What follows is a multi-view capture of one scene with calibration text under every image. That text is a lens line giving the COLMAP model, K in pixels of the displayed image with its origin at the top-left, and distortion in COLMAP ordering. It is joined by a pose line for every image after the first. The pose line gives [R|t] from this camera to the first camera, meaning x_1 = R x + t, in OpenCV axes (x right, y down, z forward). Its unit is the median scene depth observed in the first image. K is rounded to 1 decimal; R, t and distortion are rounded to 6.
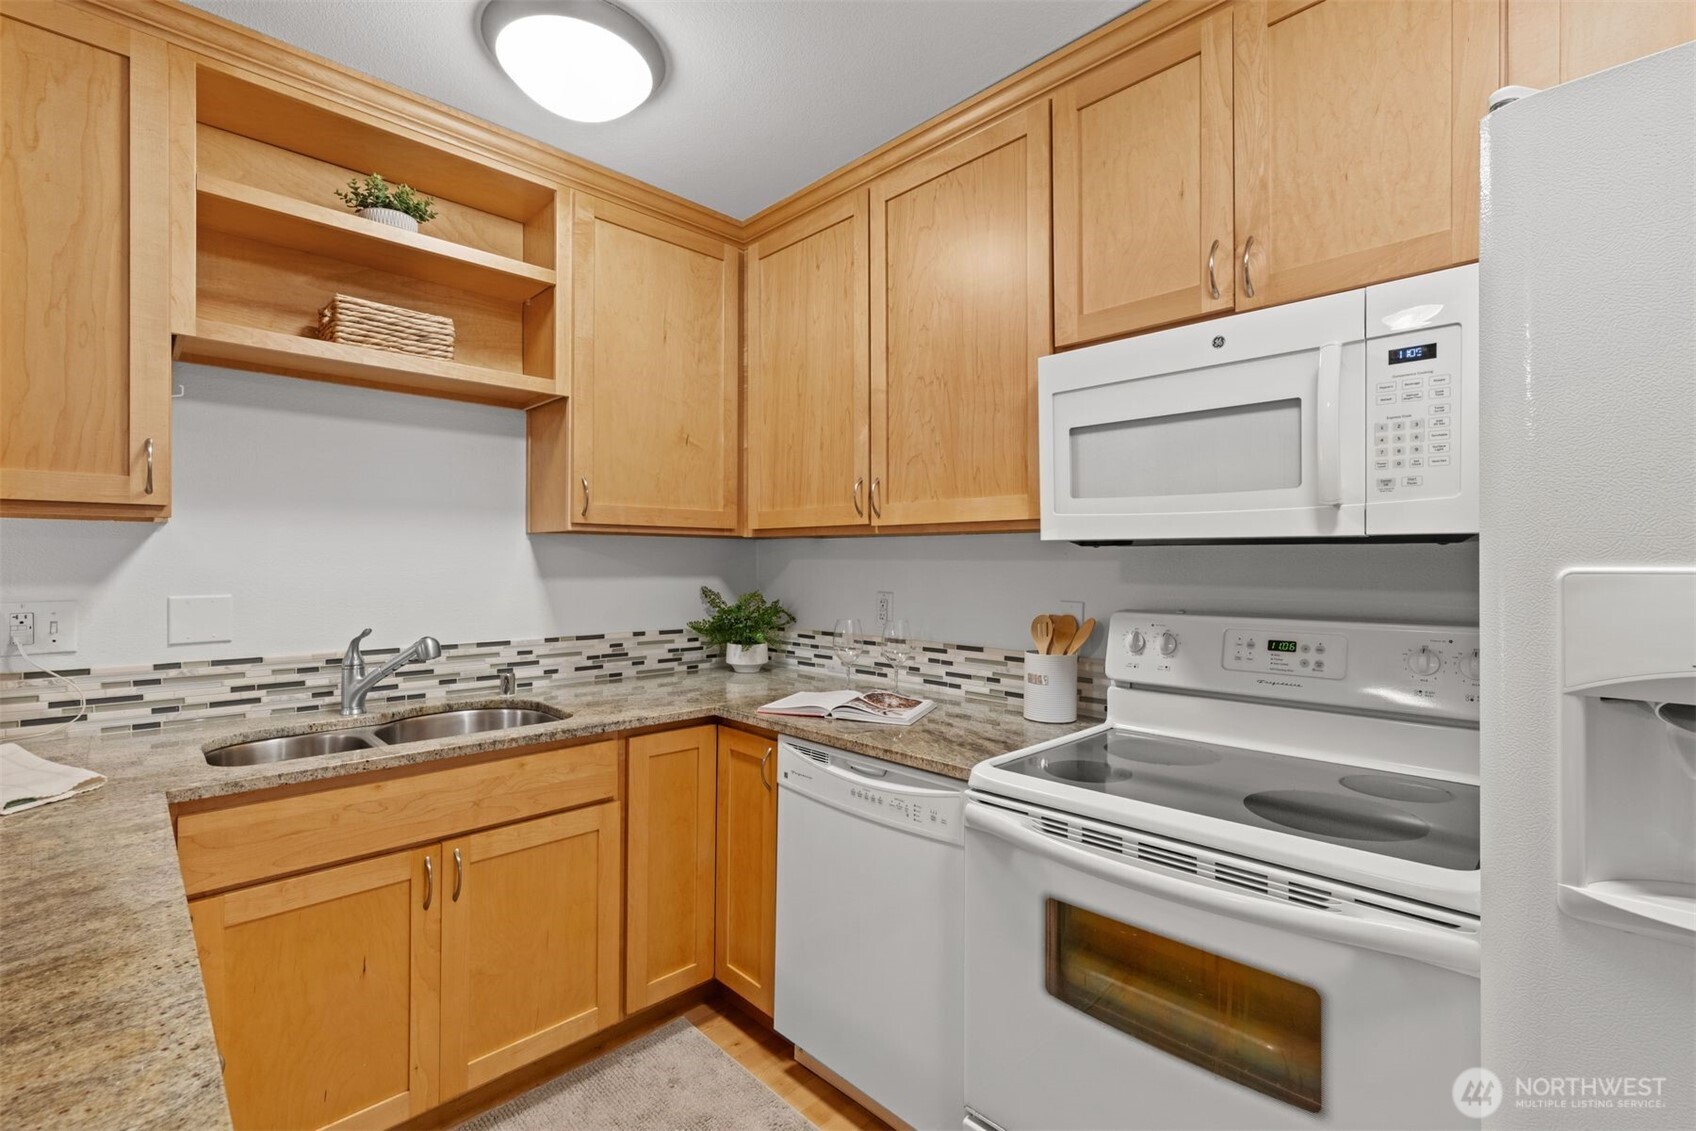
lens RADIAL K [[742.9, 0, 849.2], [0, 742.9, 564.3], [0, 0, 1]] dist [0.000977, 0.000375]
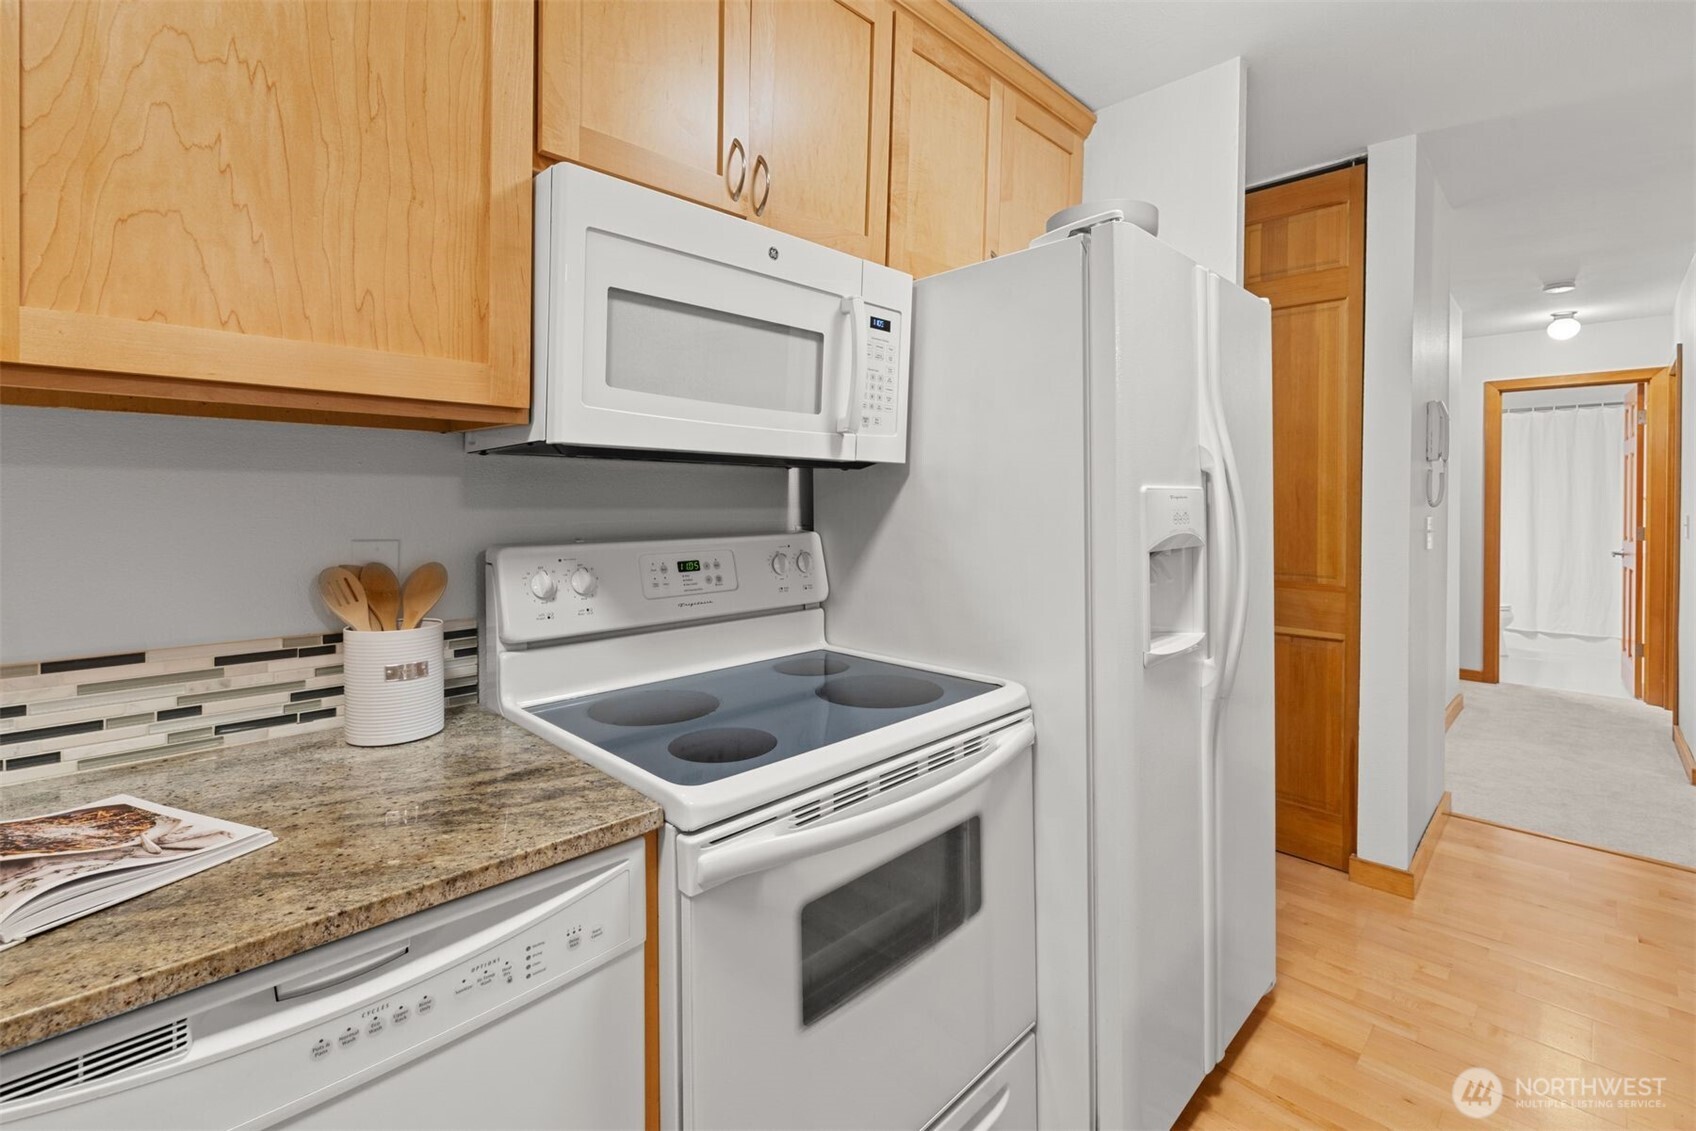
lens RADIAL K [[742.9, 0, 860.7], [0, 742.9, 503.3], [0, 0, 1]] dist [0.000977, 0.000375]
pose [[0.002315, -0.011228, 0.999934, -0.410555], [-0.004586, 0.999926, 0.011238, 0.013353], [-0.999987, -0.004611, 0.002263, 0.762520]]
